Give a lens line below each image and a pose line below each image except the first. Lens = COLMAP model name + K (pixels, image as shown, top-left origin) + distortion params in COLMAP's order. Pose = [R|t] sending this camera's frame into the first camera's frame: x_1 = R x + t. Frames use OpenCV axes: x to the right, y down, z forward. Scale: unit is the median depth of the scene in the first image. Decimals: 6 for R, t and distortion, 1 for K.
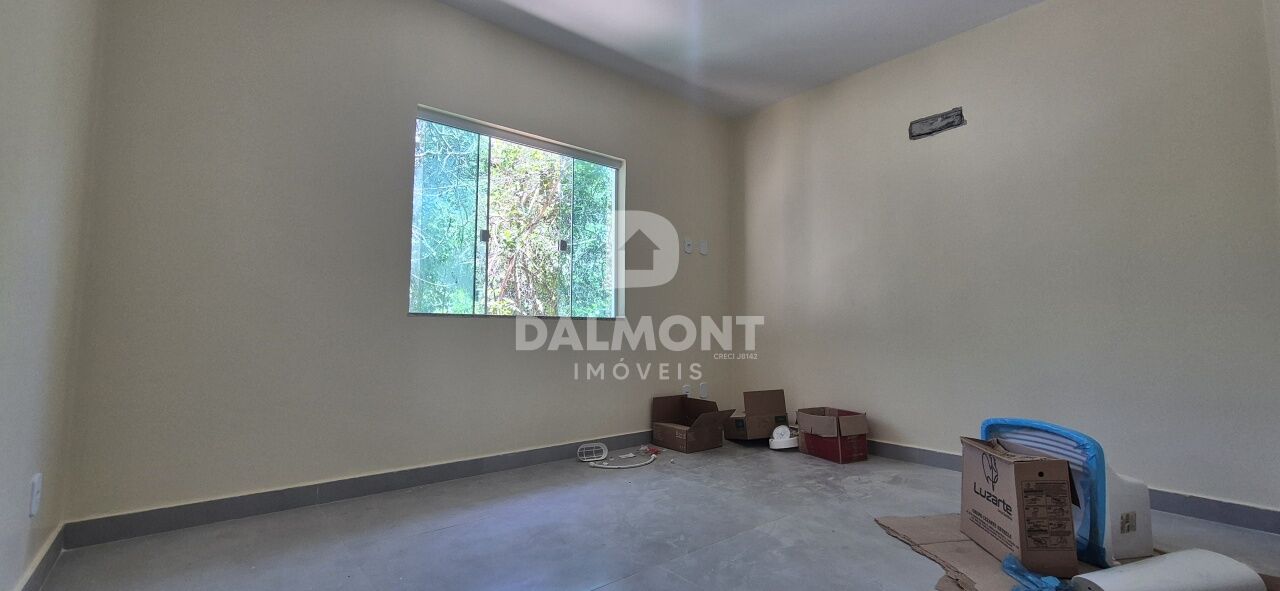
lens RADIAL K [[519.3, 0, 640.0], [0, 519.3, 295.5], [0, 0, 1]] dist [0.001036, 0.000036]
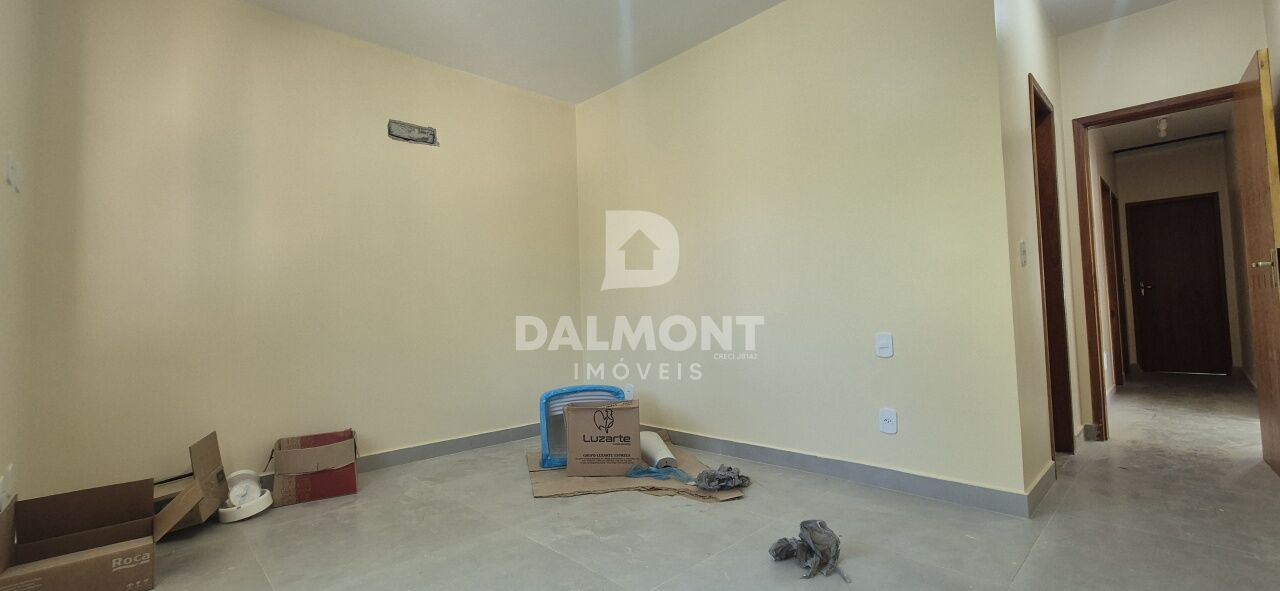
lens RADIAL K [[519.3, 0, 640.0], [0, 519.3, 295.5], [0, 0, 1]] dist [0.001036, 0.000036]
pose [[-0.066833, 0.035269, 0.997141, -0.482872], [-0.036802, 0.998608, -0.037788, 0.018162], [-0.997085, -0.039223, -0.065442, 0.590564]]
